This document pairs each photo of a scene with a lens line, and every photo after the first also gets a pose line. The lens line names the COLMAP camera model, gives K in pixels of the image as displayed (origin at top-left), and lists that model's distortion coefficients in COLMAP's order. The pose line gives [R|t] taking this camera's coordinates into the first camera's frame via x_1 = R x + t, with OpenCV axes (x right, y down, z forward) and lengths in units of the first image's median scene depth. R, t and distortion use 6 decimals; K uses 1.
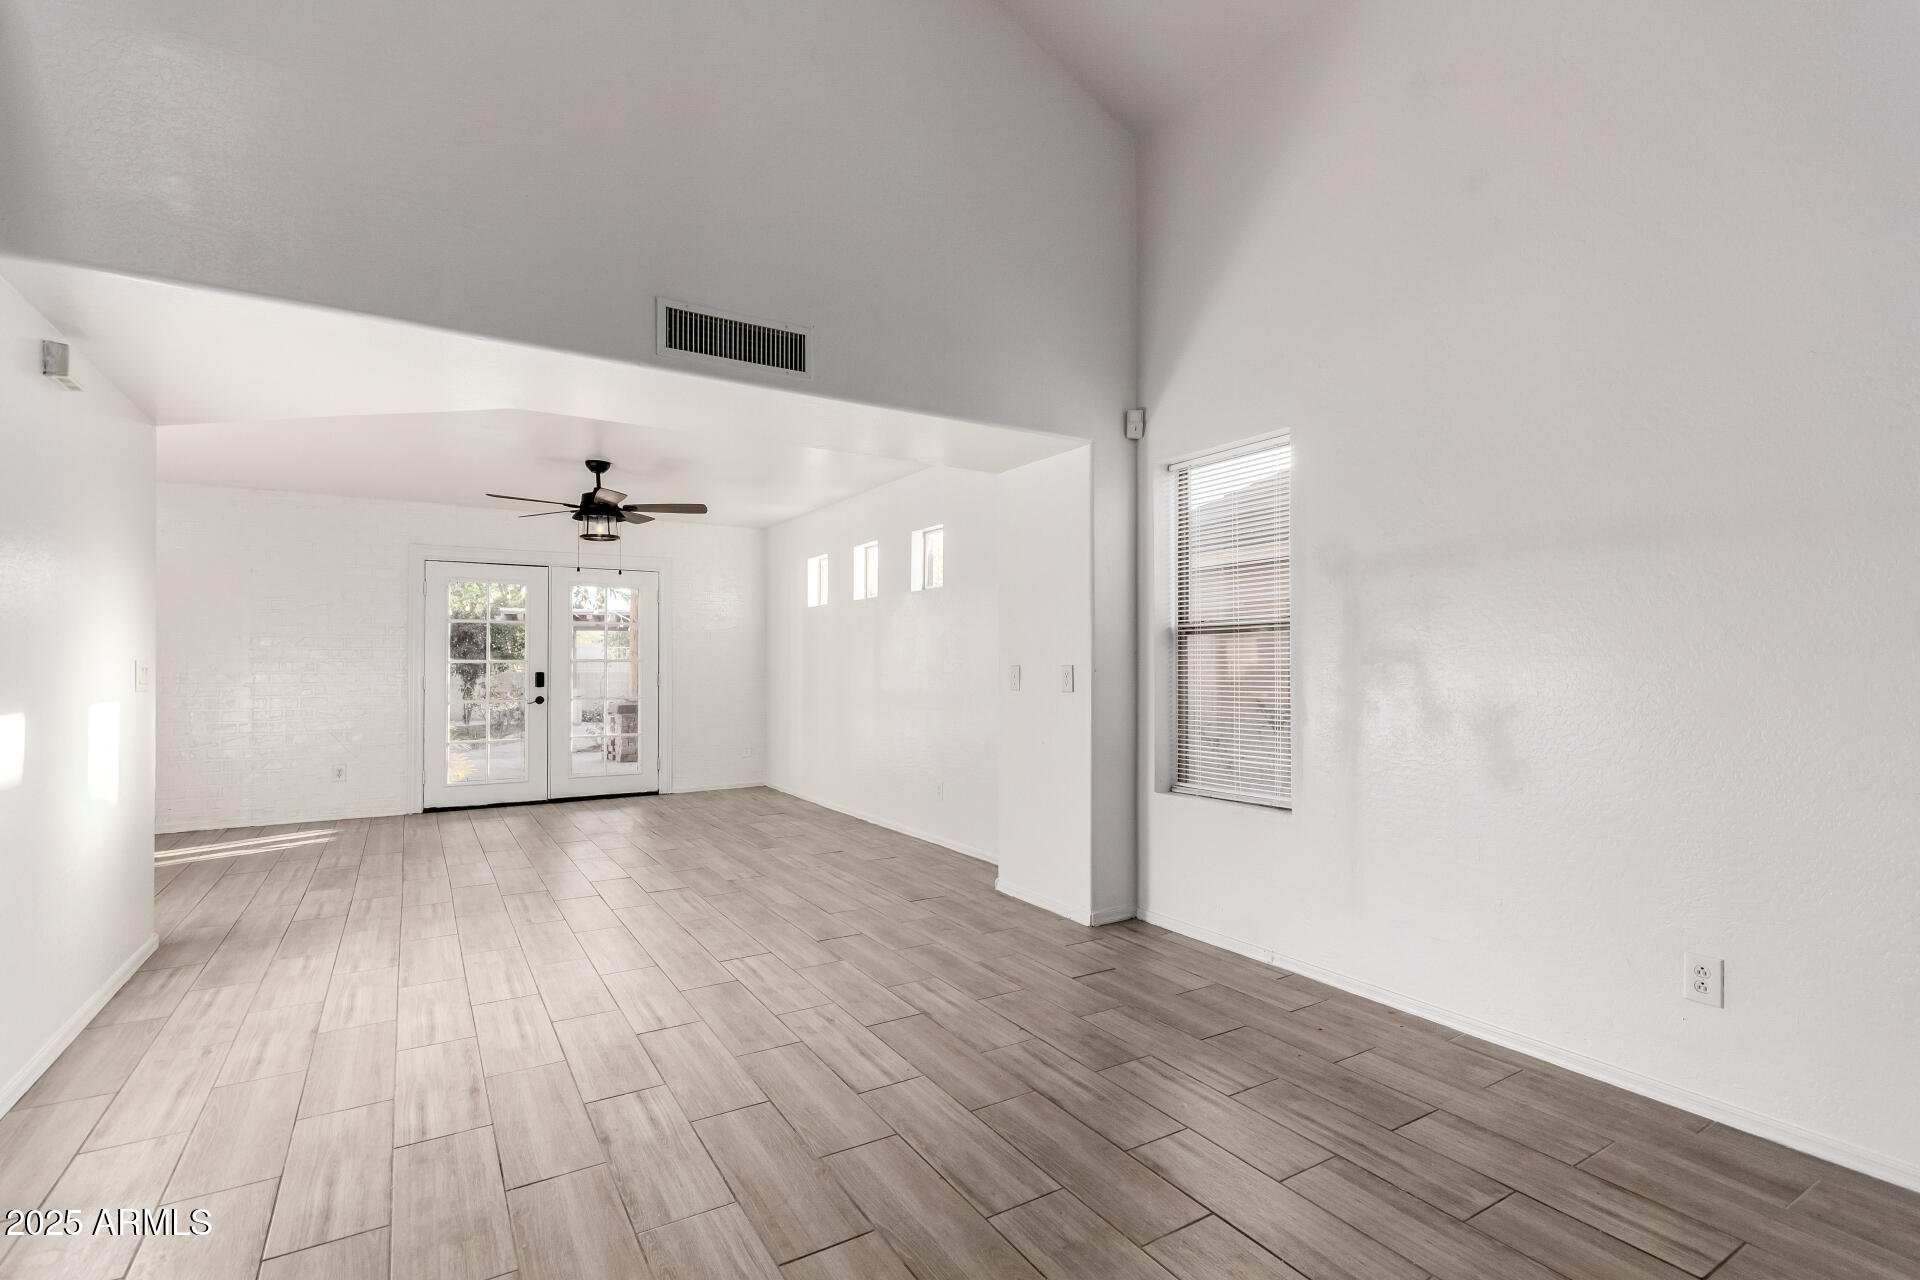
lens RADIAL K [[880.1, 0, 959.4], [0, 880.1, 668.1], [0, 0, 1]] dist [0.002438, 0.000122]
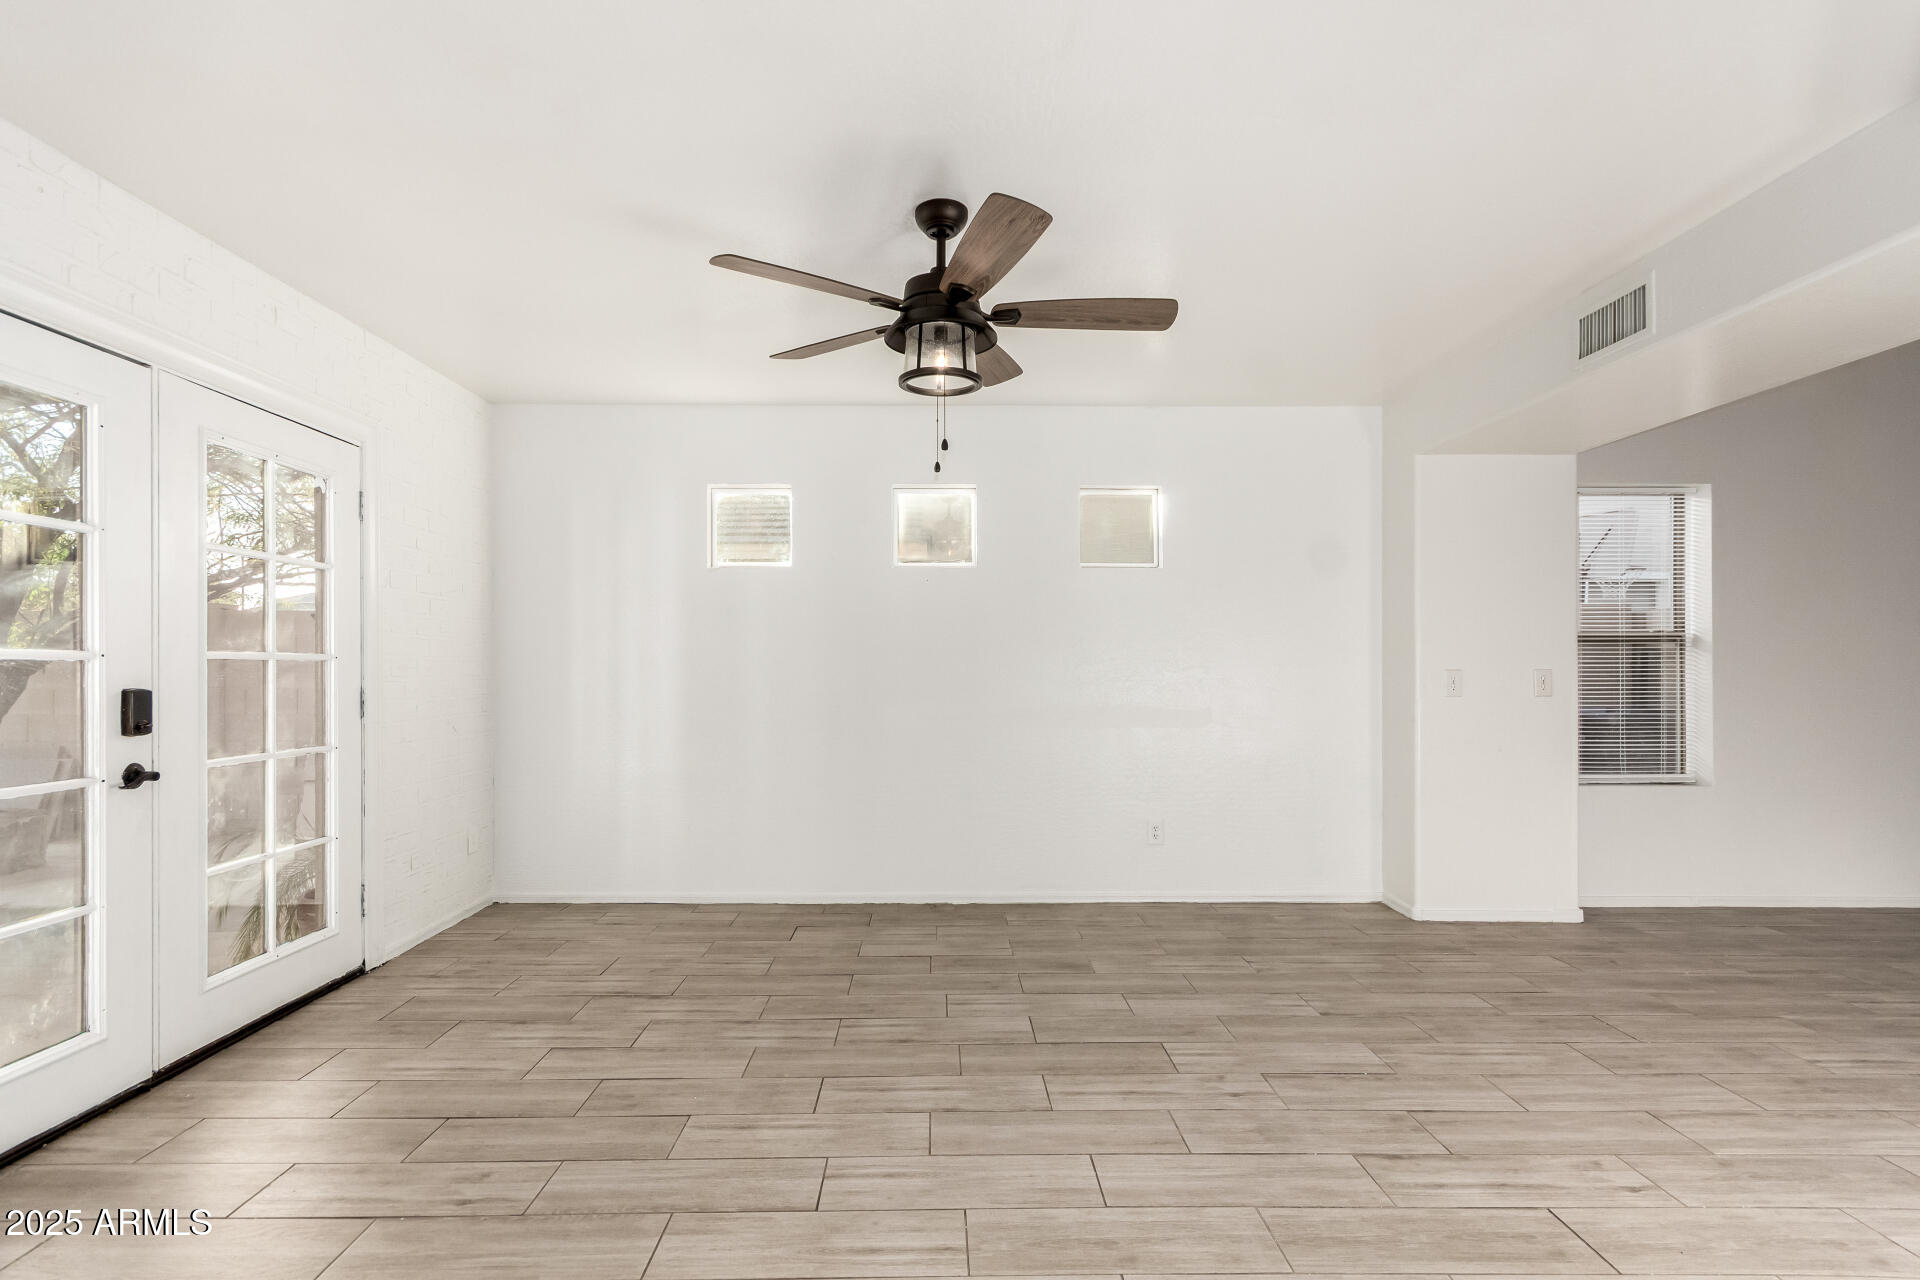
lens RADIAL K [[904.6, 0, 958.2], [0, 904.6, 663.5], [0, 0, 1]] dist [0.015034, 0.000043]
pose [[0.508921, 0.002127, 0.860810, -1.186321], [-0.001447, 0.999998, -0.001615, -0.008703], [-0.860812, -0.000424, 0.508923, 1.118793]]
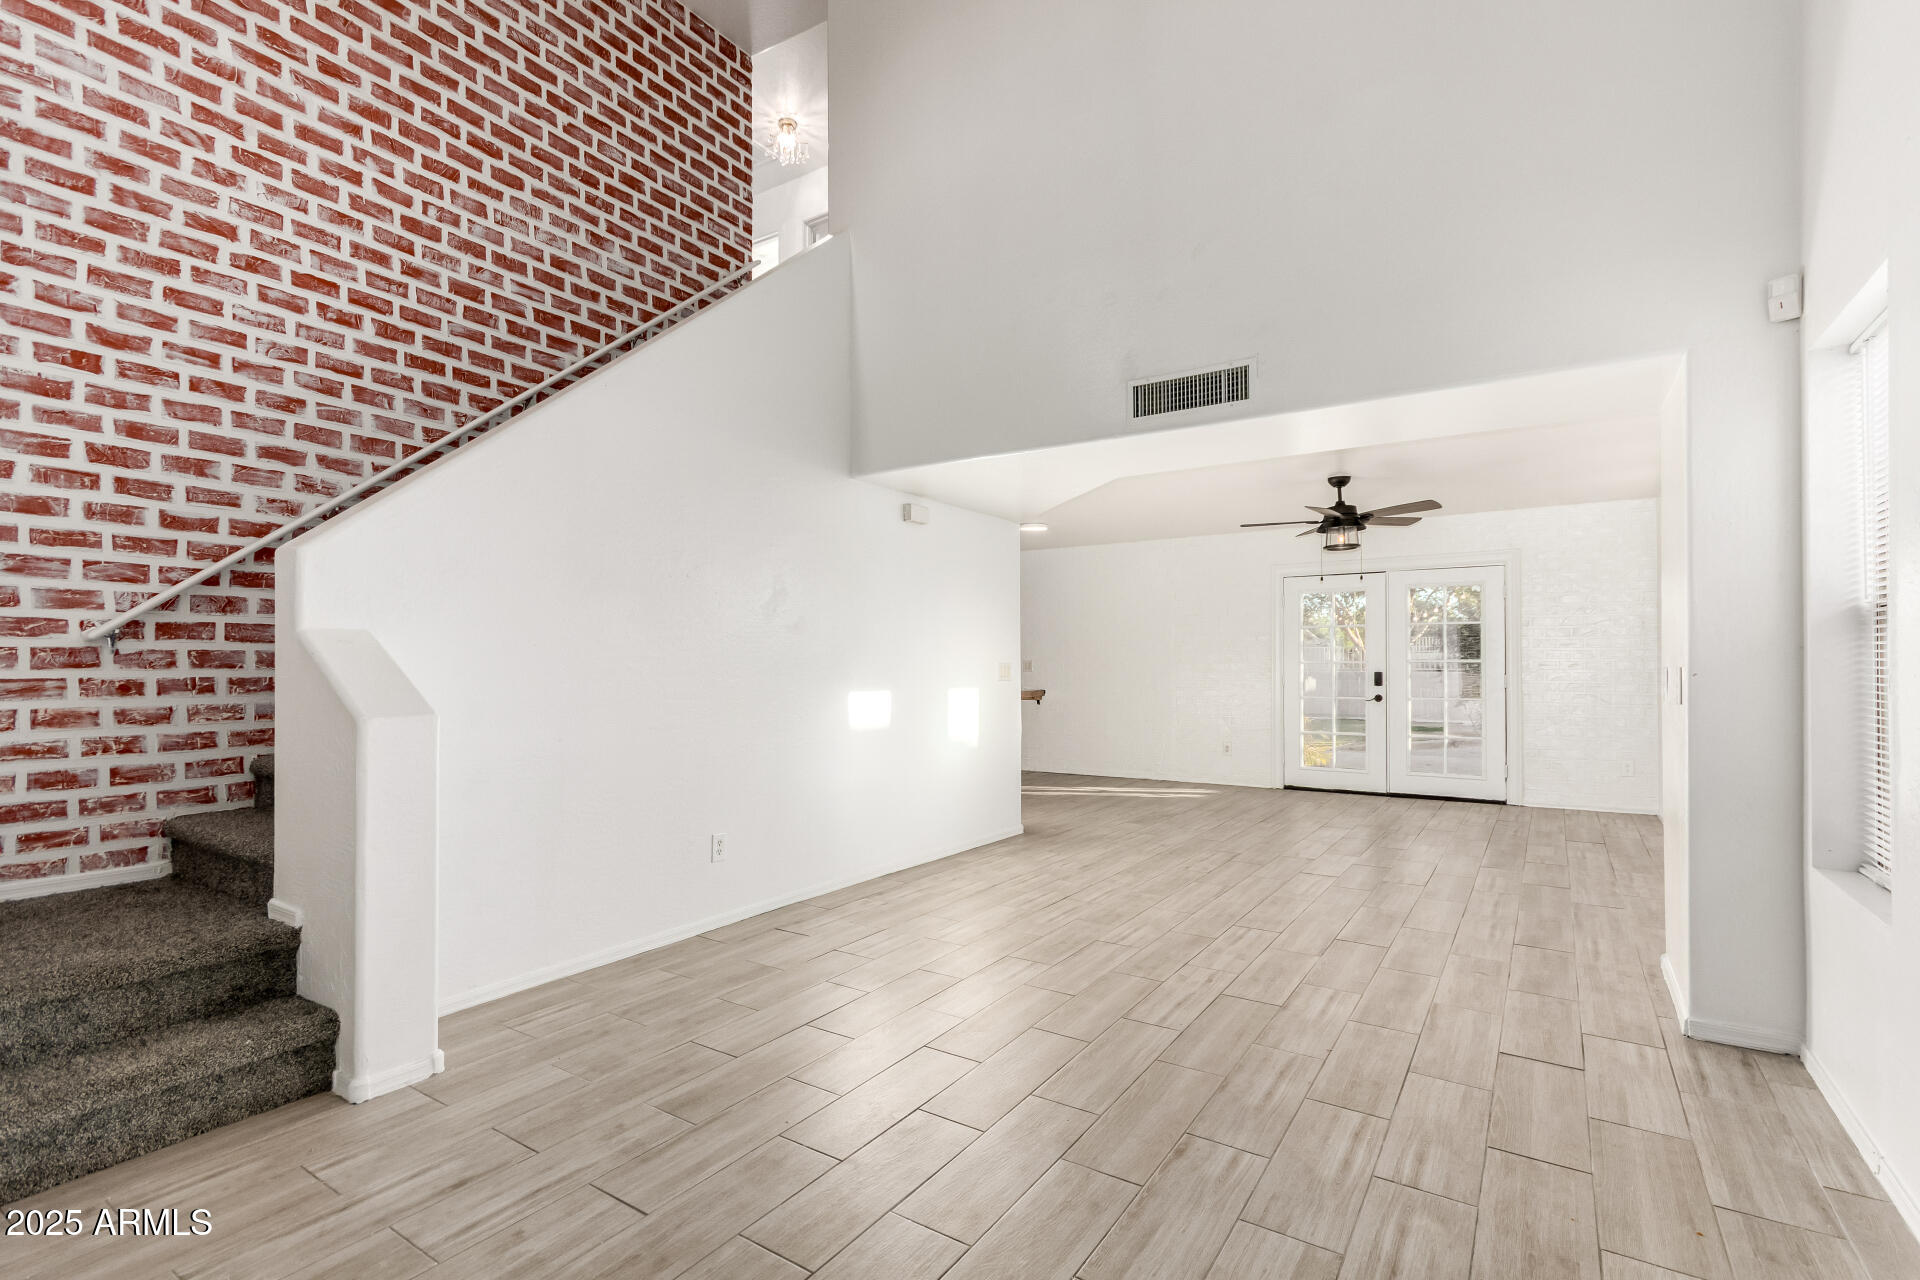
lens RADIAL K [[894.0, 0, 962.0], [0, 894.0, 650.7], [0, 0, 1]] dist [0.008886, 0.000374]
pose [[0.423103, -0.014414, -0.905967, 0.573876], [-0.003752, 0.999837, -0.017659, 0.000448], [0.906074, 0.010871, 0.422980, 0.170837]]
